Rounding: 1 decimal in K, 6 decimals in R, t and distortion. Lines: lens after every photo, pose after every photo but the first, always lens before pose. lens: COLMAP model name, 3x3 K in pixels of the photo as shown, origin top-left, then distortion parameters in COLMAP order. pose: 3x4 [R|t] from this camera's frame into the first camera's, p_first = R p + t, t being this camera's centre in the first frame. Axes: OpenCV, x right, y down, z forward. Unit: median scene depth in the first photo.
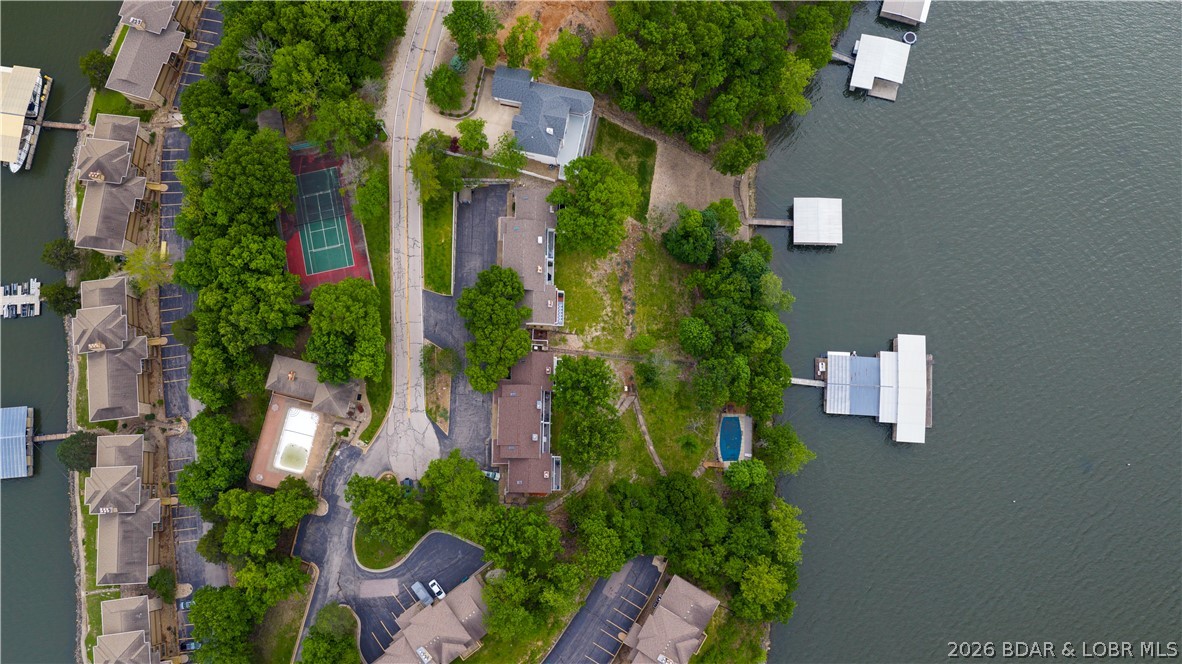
lens RADIAL K [[974.9, 0, 594.1], [0, 974.9, 347.1], [0, 0, 1]] dist [0.027172, -0.058255]
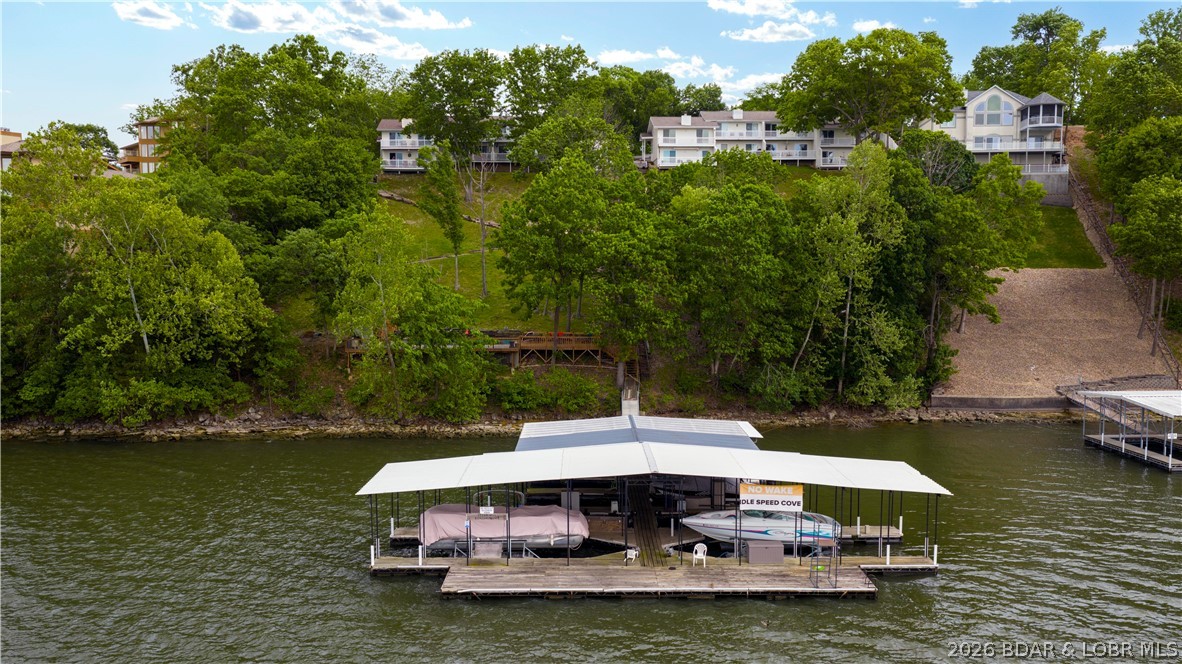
lens RADIAL K [[974.9, 0, 590.7], [0, 974.9, 332.9], [0, 0, 1]] dist [0.027172, -0.058255]
pose [[0.059420, 0.087856, -0.994359, 0.561078], [-0.986042, 0.160372, -0.044754, 0.061838], [0.155535, 0.983139, 0.096159, 1.038449]]
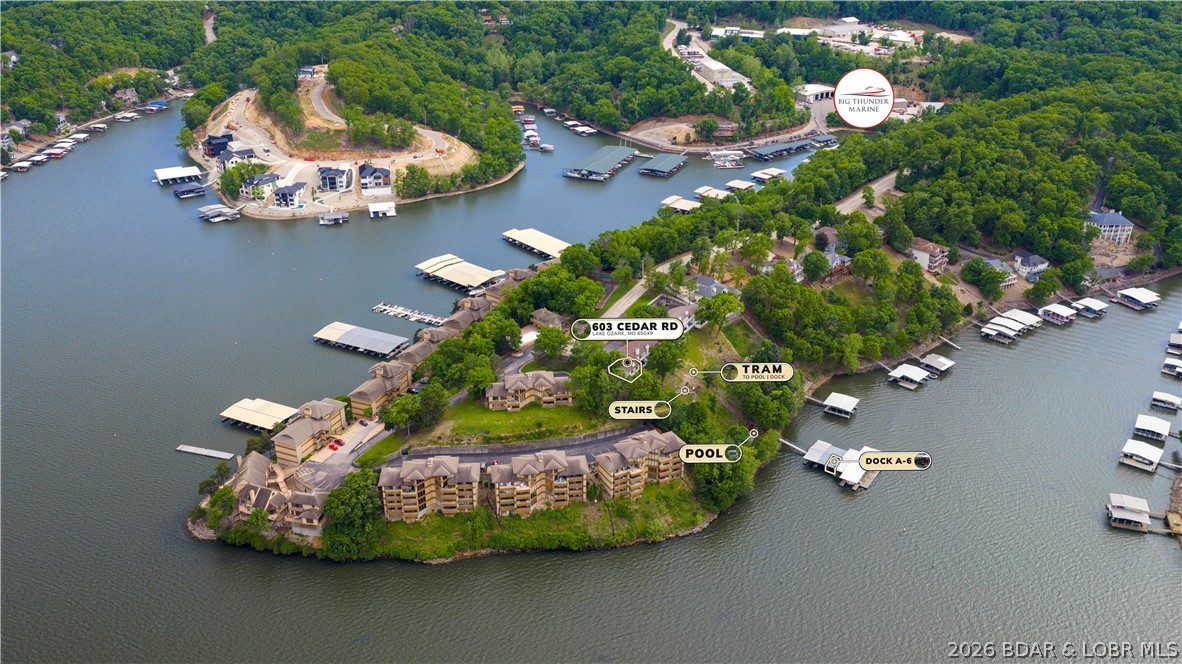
lens RADIAL K [[974.9, 0, 592.2], [0, 974.9, 333.1], [0, 0, 1]] dist [0.027172, -0.058255]
pose [[0.857735, 0.238960, -0.455181, 0.669511], [-0.510026, 0.506685, -0.695086, 1.339890], [0.064536, 0.828353, 0.556477, -0.064917]]
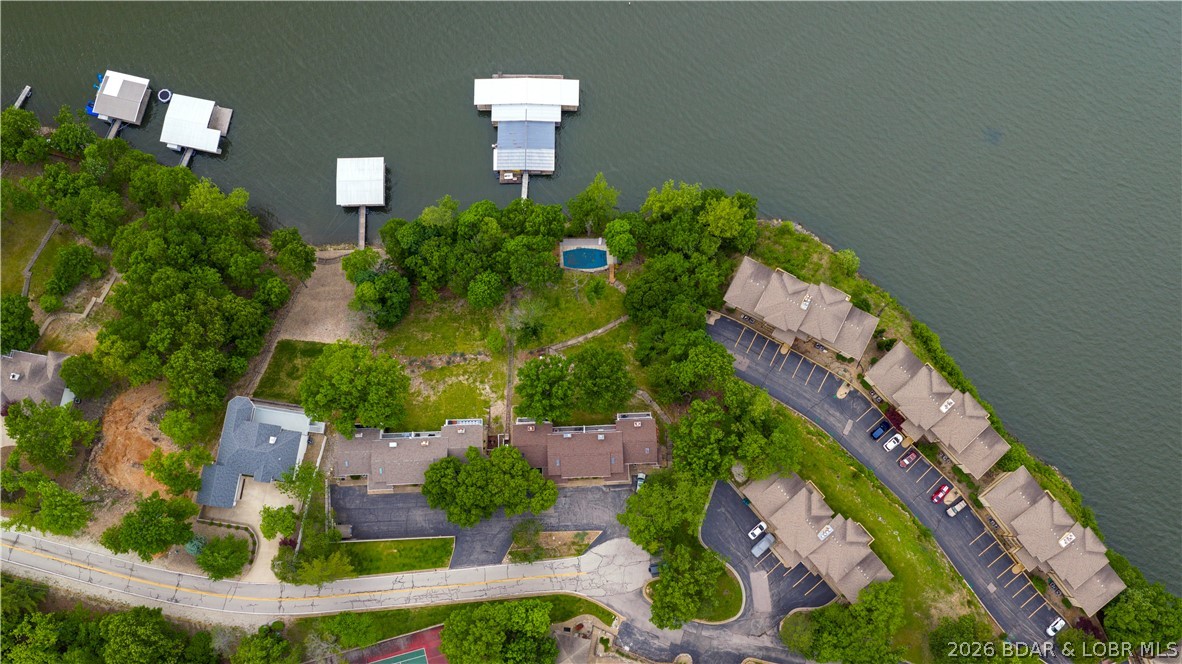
lens RADIAL K [[974.9, 0, 596.5], [0, 974.9, 339.5], [0, 0, 1]] dist [0.027172, -0.058255]
pose [[-0.053047, -0.983947, 0.170397, -0.124632], [0.986283, -0.024916, 0.163169, -0.066207], [-0.156304, 0.176716, 0.971772, 0.029649]]
